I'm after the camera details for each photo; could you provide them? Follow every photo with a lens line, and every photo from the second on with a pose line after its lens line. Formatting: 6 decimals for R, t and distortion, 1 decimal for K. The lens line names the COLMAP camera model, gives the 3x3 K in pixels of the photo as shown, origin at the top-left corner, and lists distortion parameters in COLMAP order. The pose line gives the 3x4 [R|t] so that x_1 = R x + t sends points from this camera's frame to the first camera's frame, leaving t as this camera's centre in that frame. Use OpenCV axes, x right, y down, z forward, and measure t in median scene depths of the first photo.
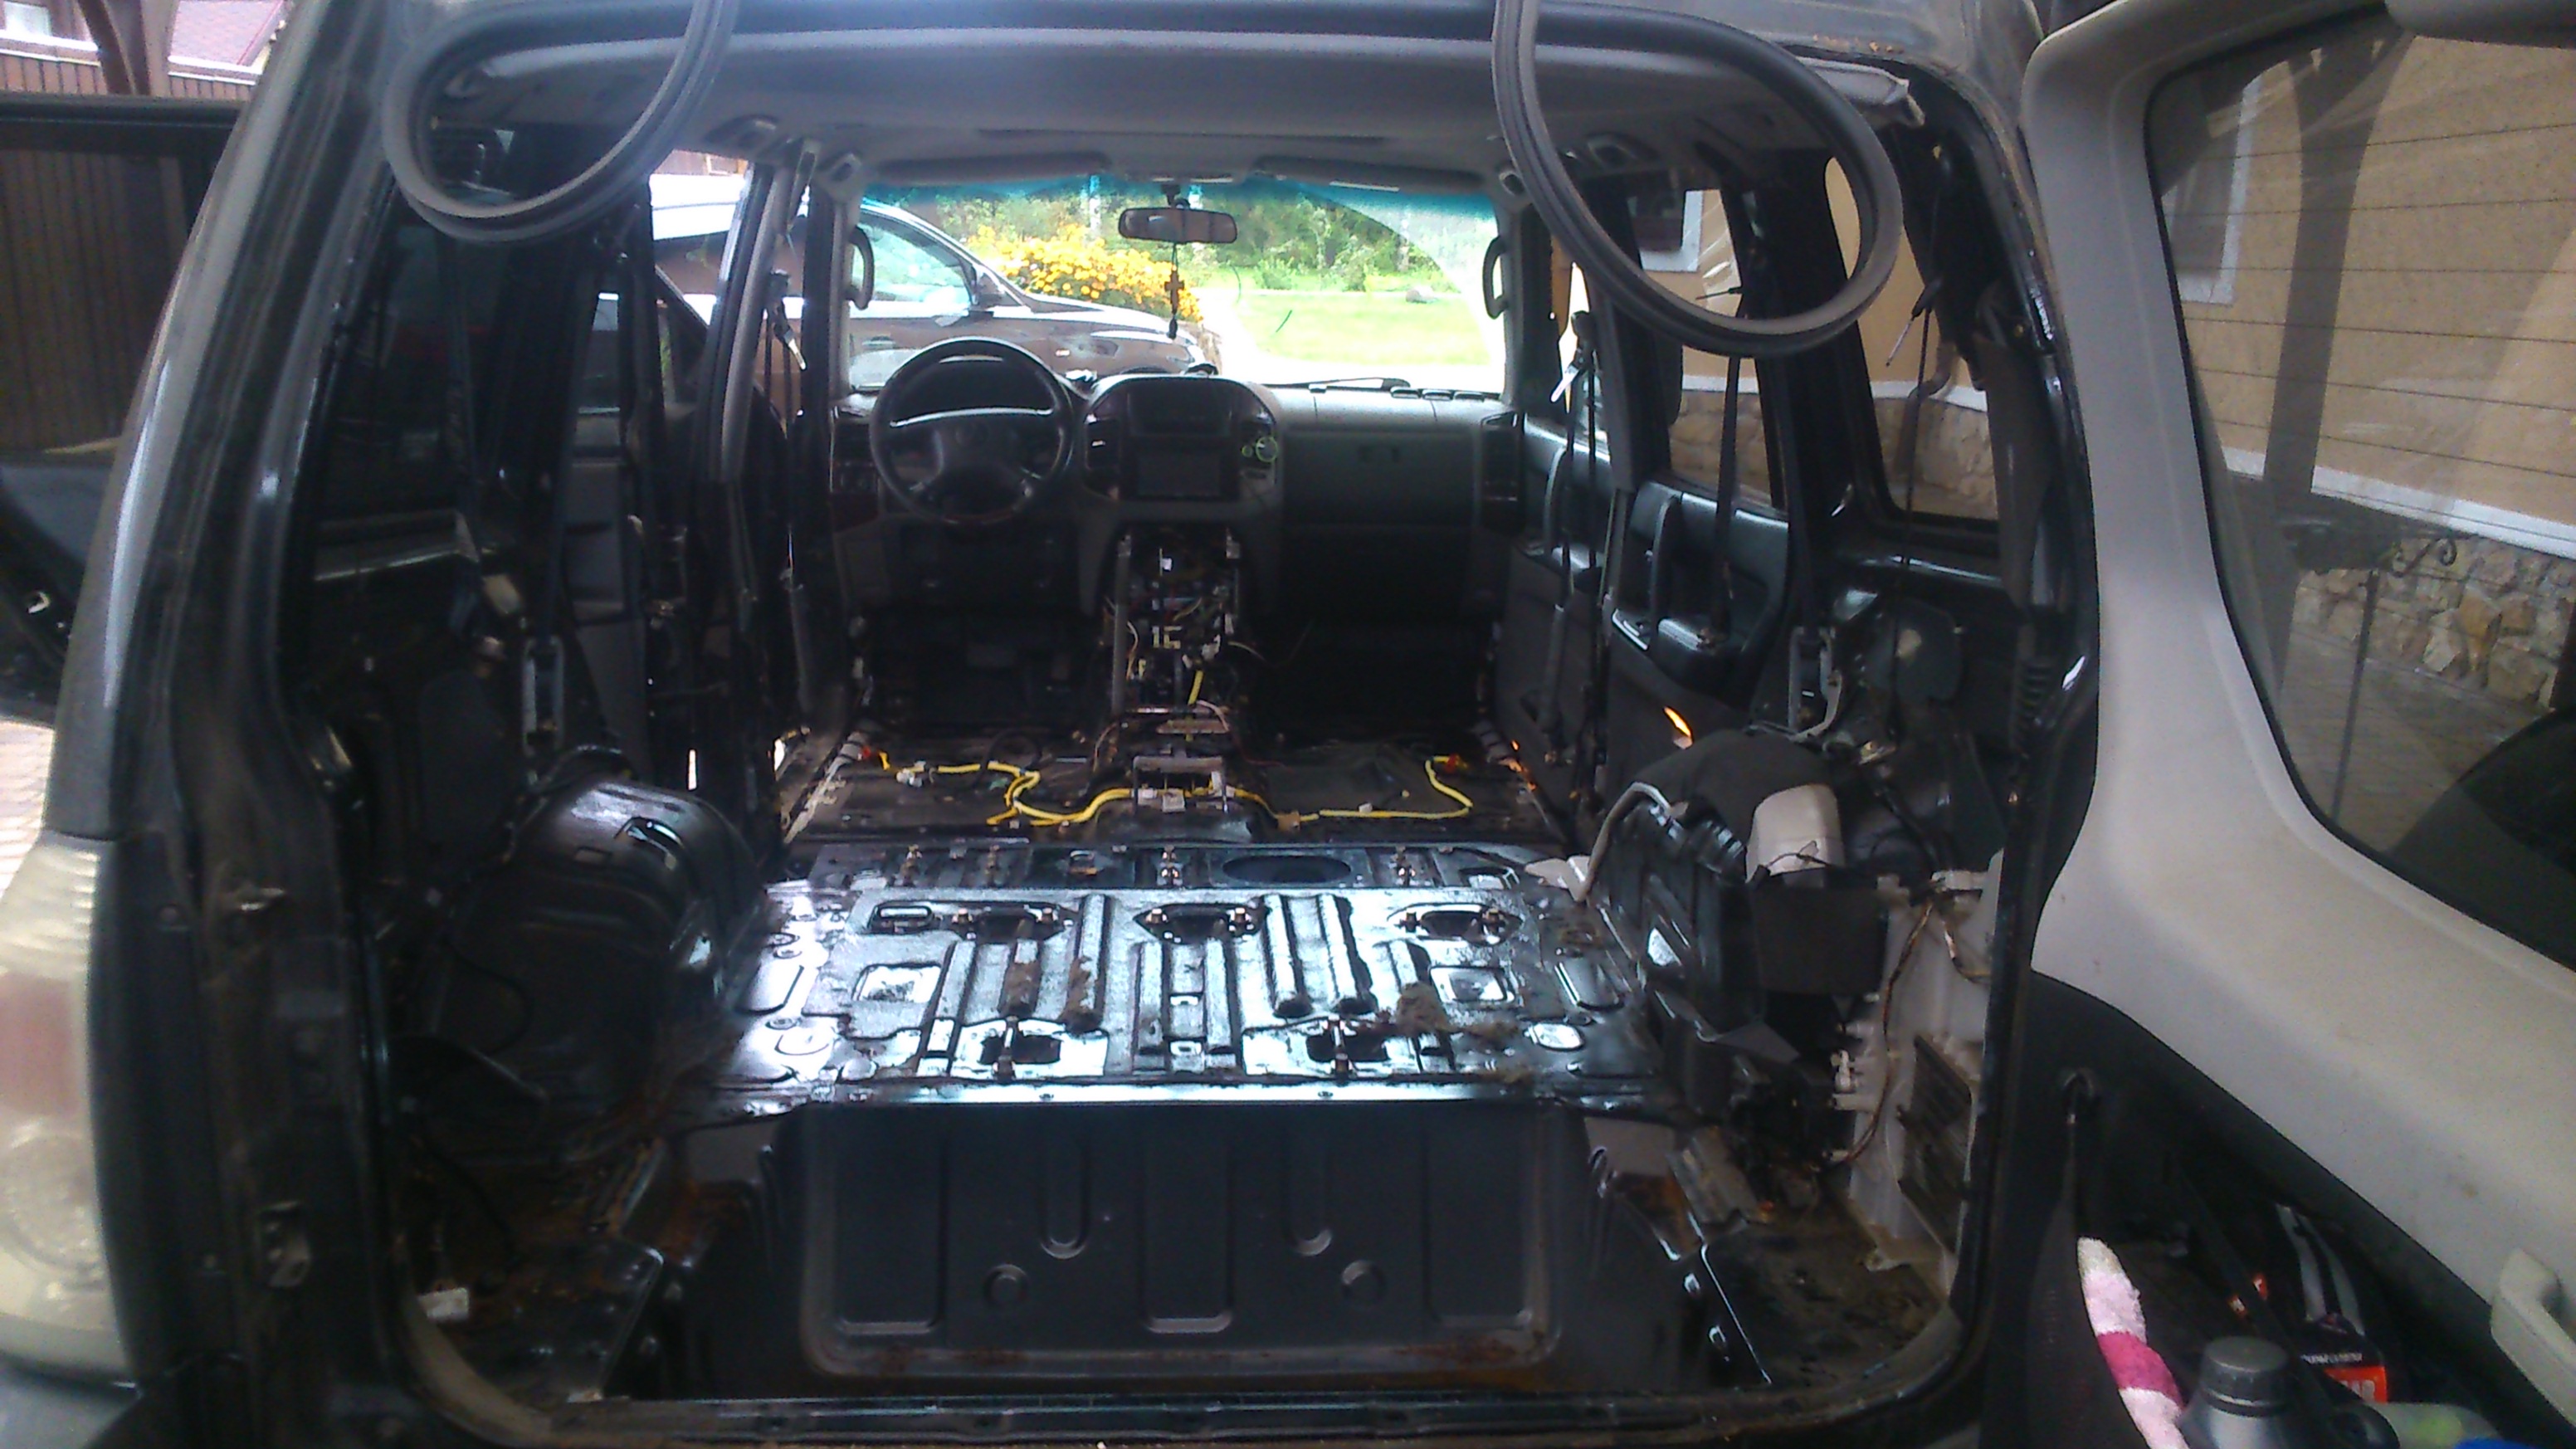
lens RADIAL K [[2038.3, 0, 1288.0], [0, 2038.3, 724.5], [0, 0, 1]] dist [0.110937, 0.002197]
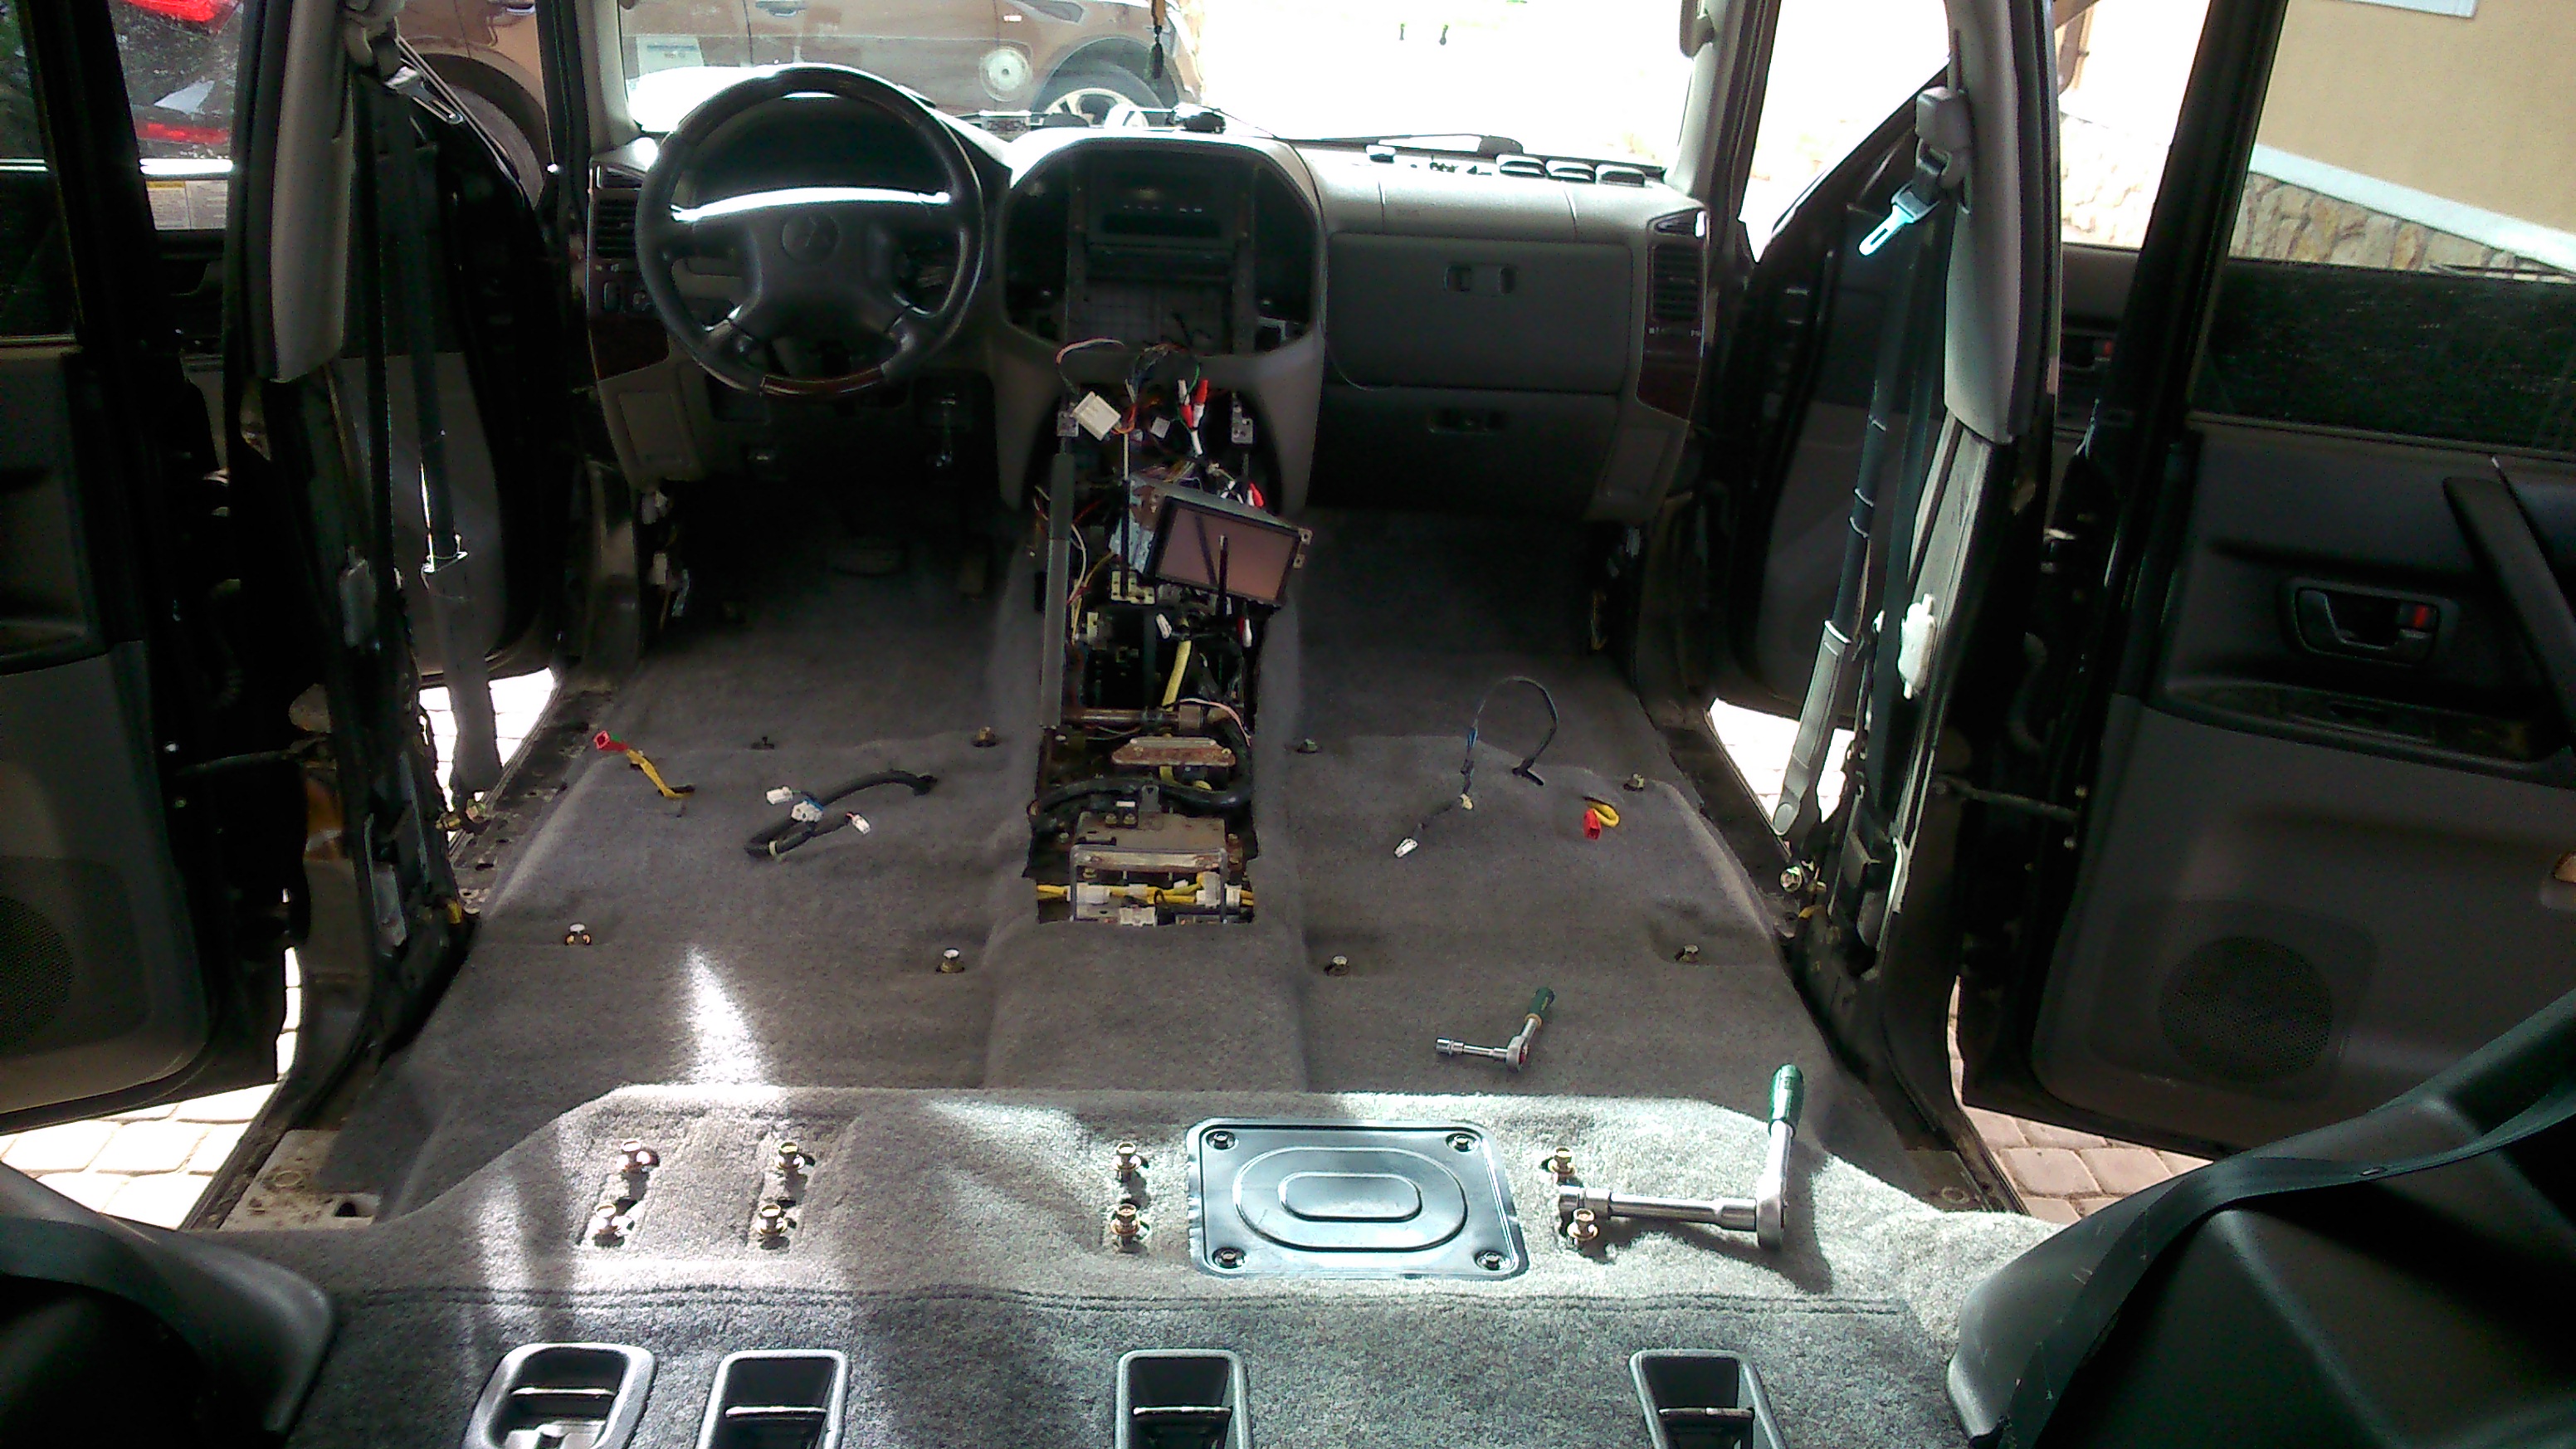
lens RADIAL K [[2038.3, 0, 1288.0], [0, 2038.3, 724.5], [0, 0, 1]] dist [0.110937, 0.002197]
pose [[0.999389, 0.029978, 0.017971, -0.021467], [-0.032758, 0.982658, 0.182511, -0.113696], [-0.012188, -0.182988, 0.983040, 0.370274]]
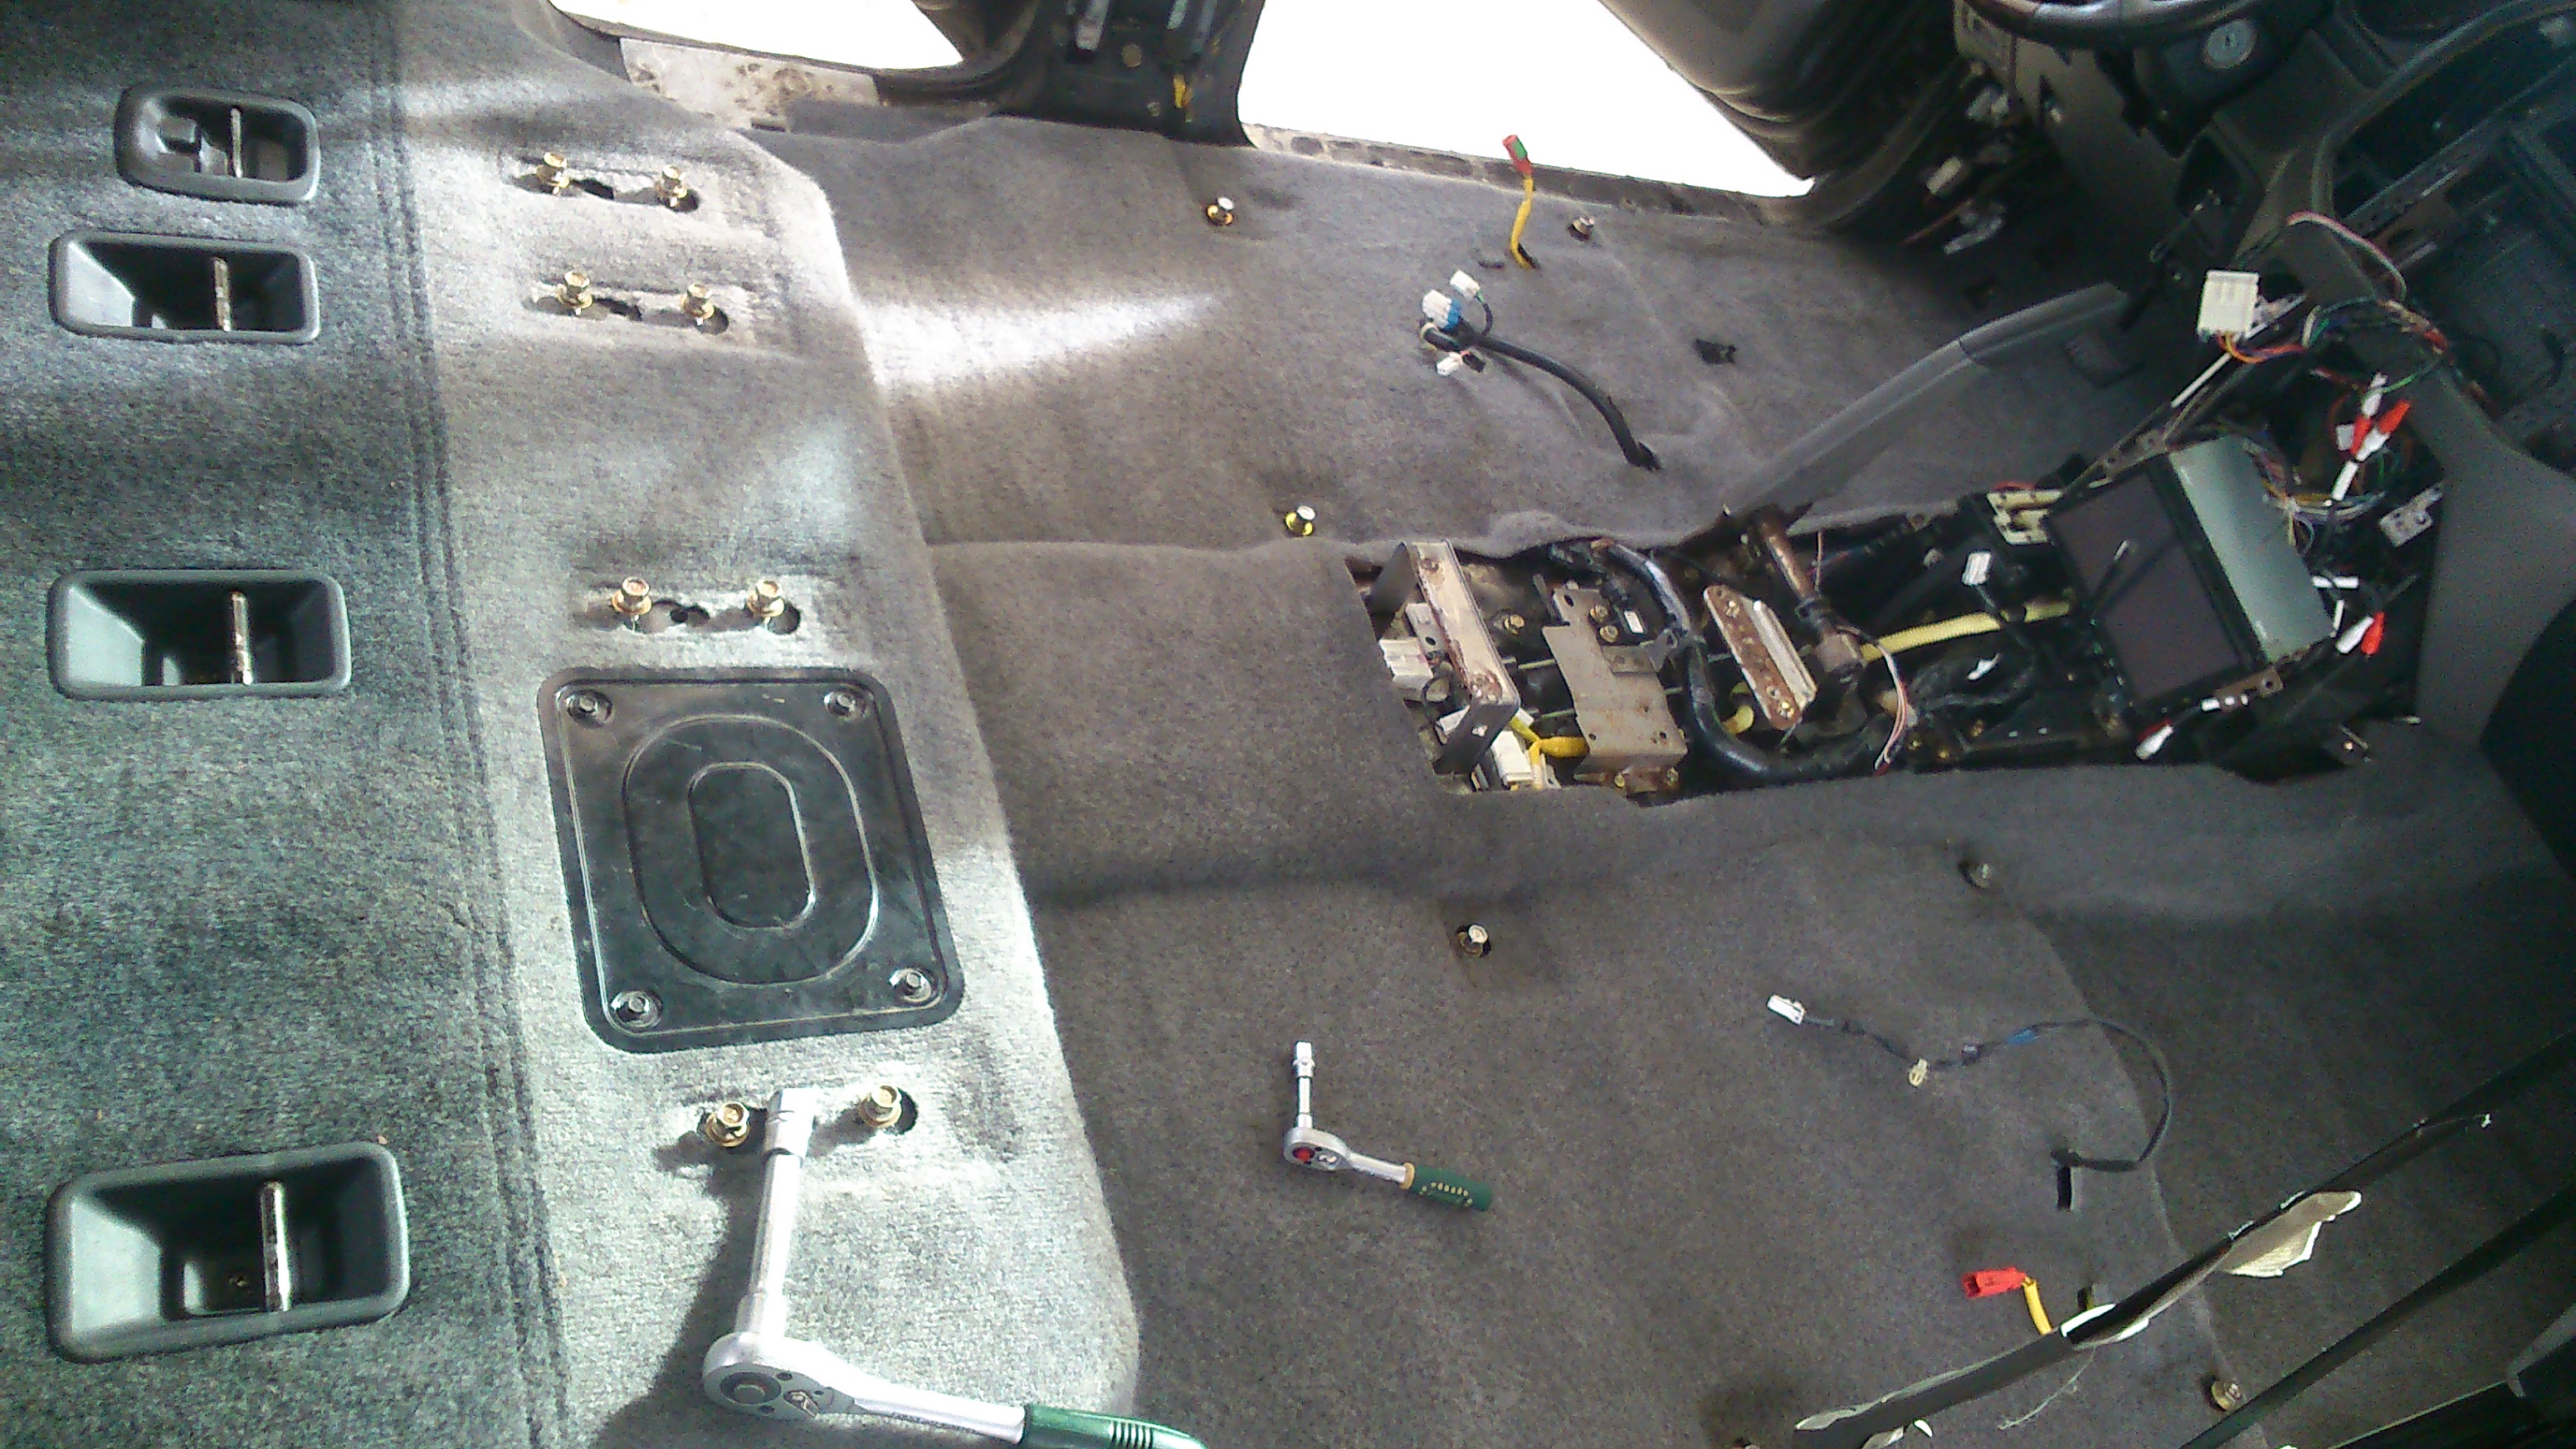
lens RADIAL K [[2038.3, 0, 1288.0], [0, 2038.3, 724.5], [0, 0, 1]] dist [0.110937, 0.002197]
pose [[0.247436, 0.796211, -0.552108, 0.161278], [-0.555995, 0.583352, 0.592090, -0.176702], [0.793502, 0.160465, 0.587031, 0.617436]]
